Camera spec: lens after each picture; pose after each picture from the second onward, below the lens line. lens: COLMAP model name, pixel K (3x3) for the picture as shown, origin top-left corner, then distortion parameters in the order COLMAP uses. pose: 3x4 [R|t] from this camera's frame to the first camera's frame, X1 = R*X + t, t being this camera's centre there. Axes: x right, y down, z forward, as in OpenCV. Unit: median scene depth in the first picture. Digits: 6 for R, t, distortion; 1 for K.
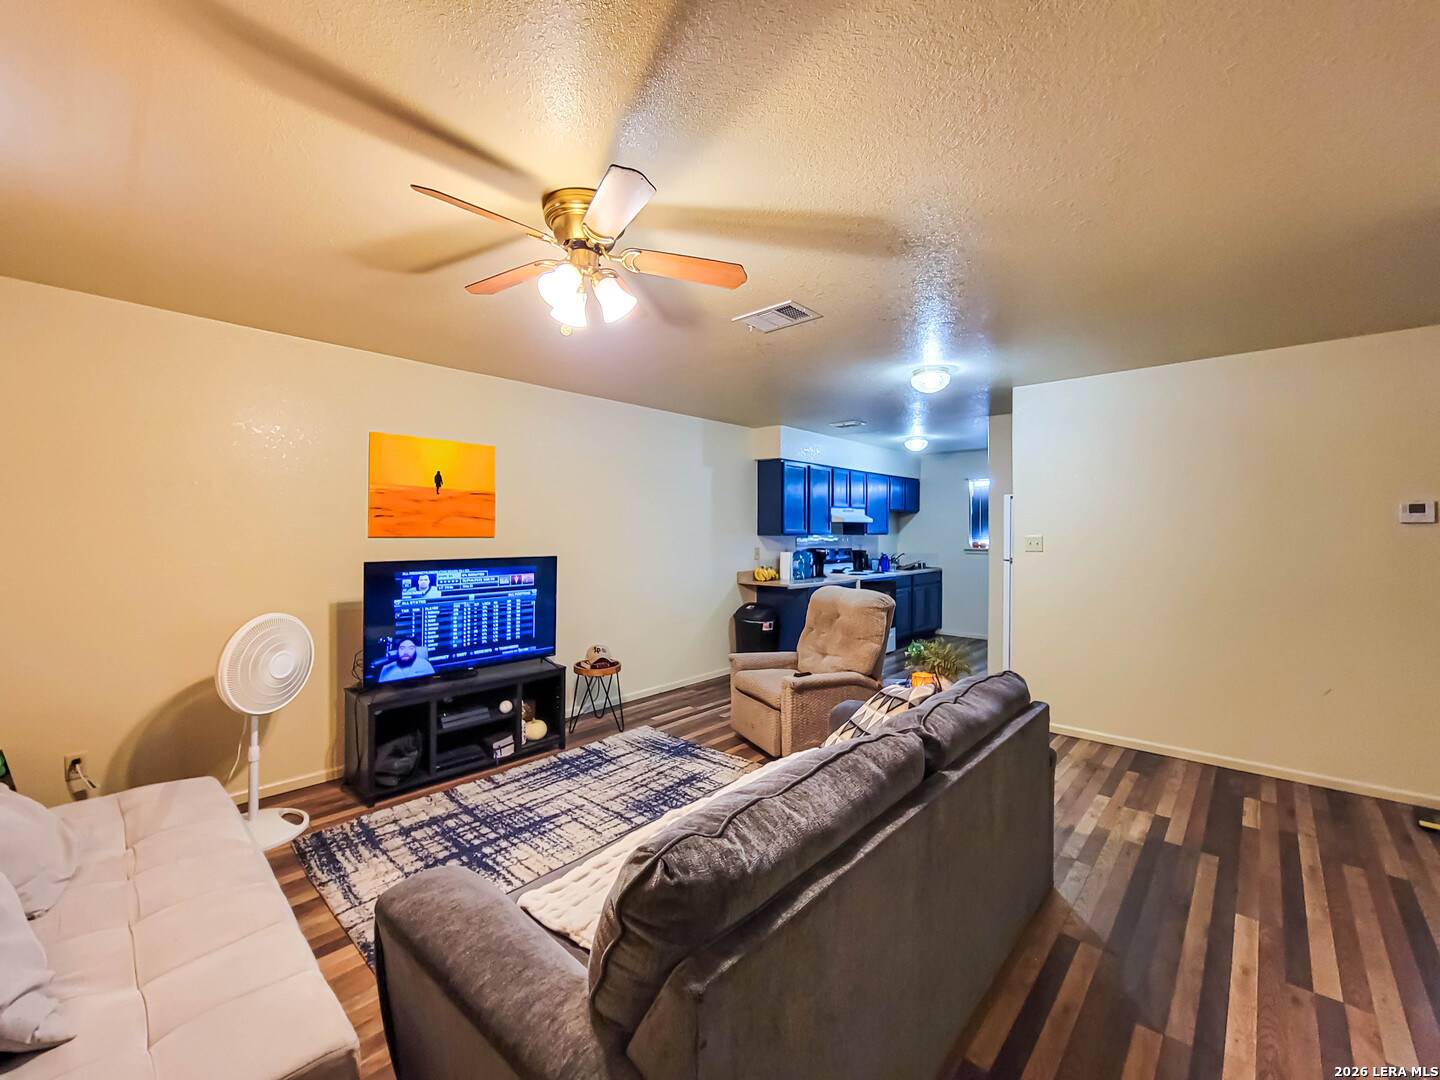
lens RADIAL K [[576.6, 0, 760.2], [0, 576.6, 538.3], [0, 0, 1]] dist [-0.007589, -0.000239]
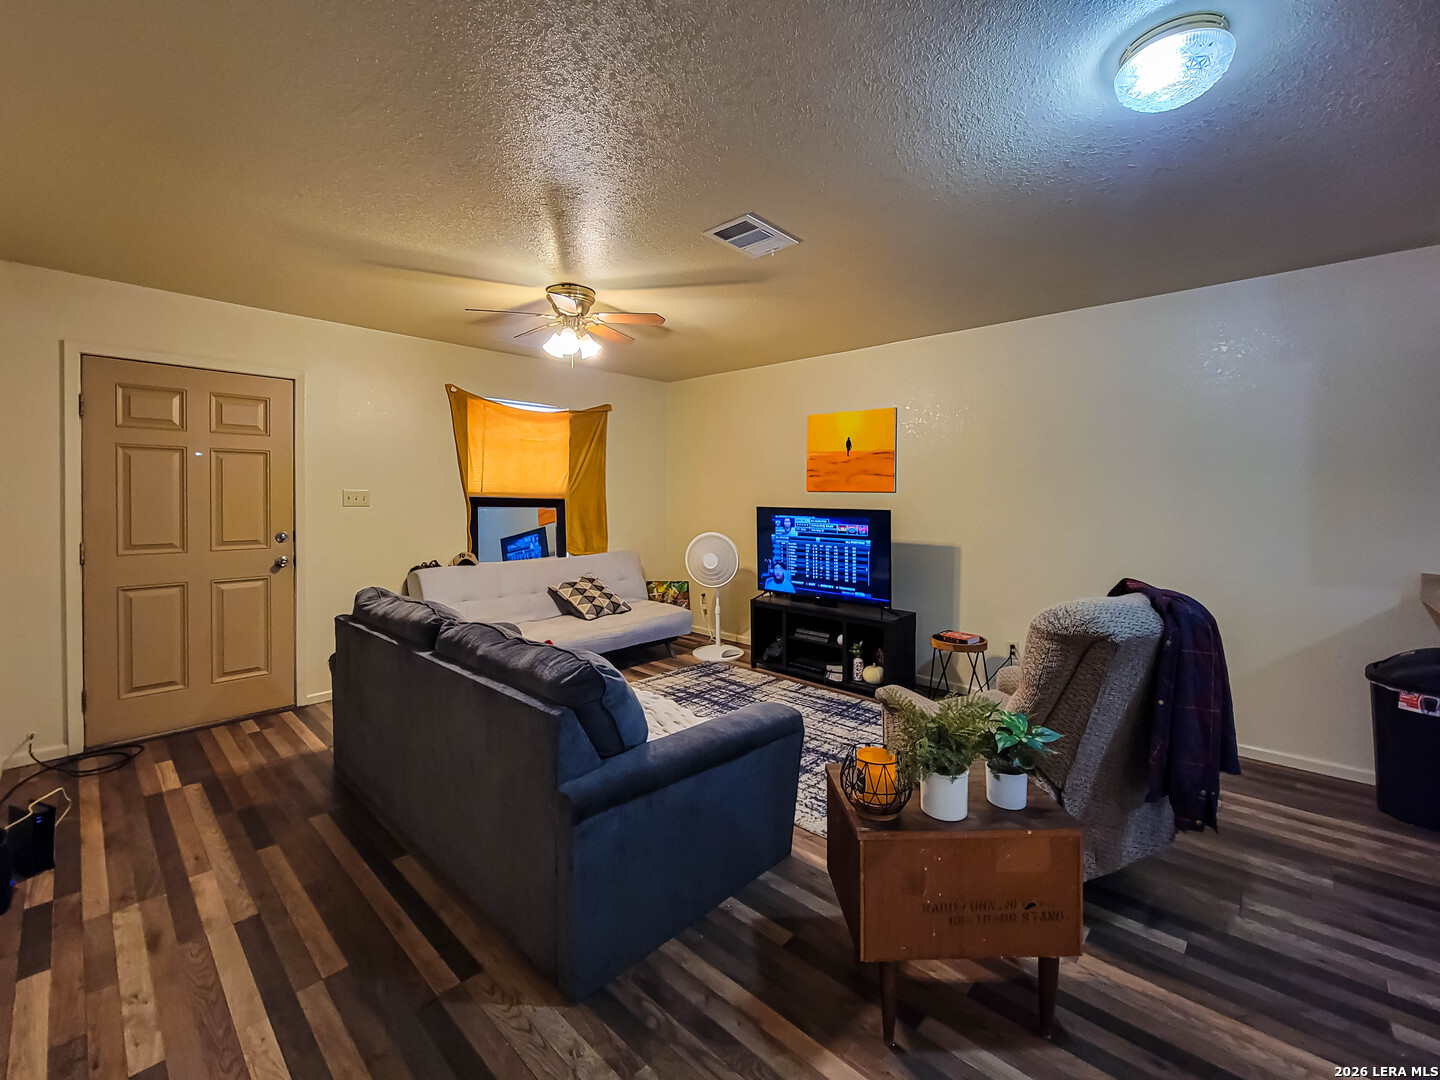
lens RADIAL K [[644.9, 0, 723.7], [0, 644.9, 513.6], [0, 0, 1]] dist [-0.004052, 0.000069]
pose [[-0.053754, 0.026087, -0.998213, 0.869871], [-0.018968, 0.999452, 0.027141, 0.013287], [0.998374, 0.020393, -0.053230, 0.859491]]
